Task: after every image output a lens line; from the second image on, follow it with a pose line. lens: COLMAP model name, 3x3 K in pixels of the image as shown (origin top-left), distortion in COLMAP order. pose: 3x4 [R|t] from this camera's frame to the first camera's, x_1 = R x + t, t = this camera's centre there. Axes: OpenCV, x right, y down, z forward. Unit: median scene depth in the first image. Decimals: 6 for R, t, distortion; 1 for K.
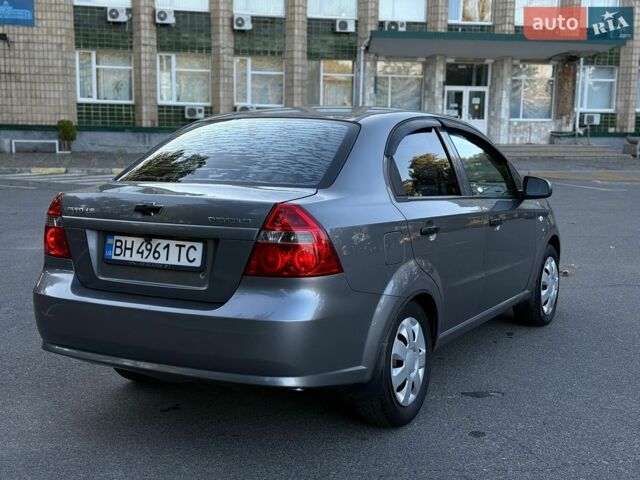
lens RADIAL K [[877.0, 0, 321.3], [0, 877.0, 251.2], [0, 0, 1]] dist [0.119668, -0.051822]
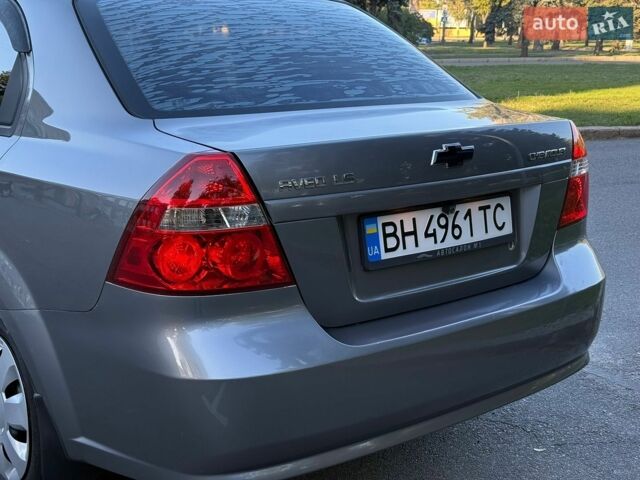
lens RADIAL K [[877.0, 0, 321.3], [0, 877.0, 251.2], [0, 0, 1]] dist [0.119668, -0.051822]
pose [[0.408455, -0.217224, 0.886554, -0.750497], [0.130818, 0.975174, 0.178667, -0.100576], [-0.903355, 0.043000, 0.426732, 0.824397]]
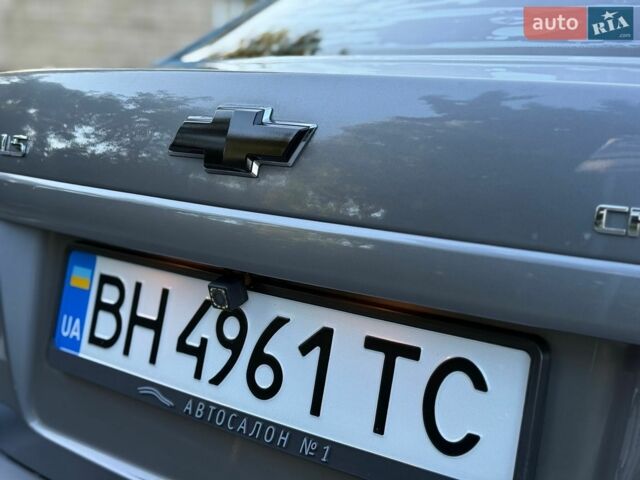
lens RADIAL K [[877.0, 0, 321.3], [0, 877.0, 251.2], [0, 0, 1]] dist [0.119668, -0.051822]
pose [[0.986520, 0.068578, -0.148580, -0.145991], [-0.065136, 0.997486, 0.027914, -0.030067], [0.150120, -0.017860, 0.988506, 0.801252]]
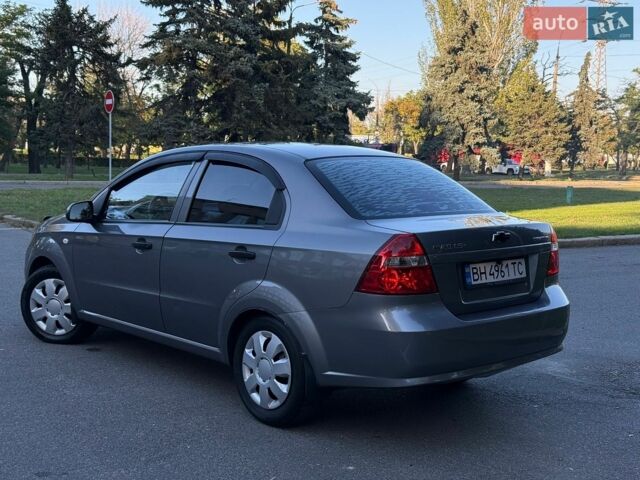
lens RADIAL K [[877.0, 0, 321.3], [0, 877.0, 251.2], [0, 0, 1]] dist [0.119668, -0.051822]
pose [[0.337273, -0.097720, 0.936321, -1.427604], [0.126706, 0.990260, 0.057708, -0.130786], [-0.932841, 0.099174, 0.346370, 0.799673]]
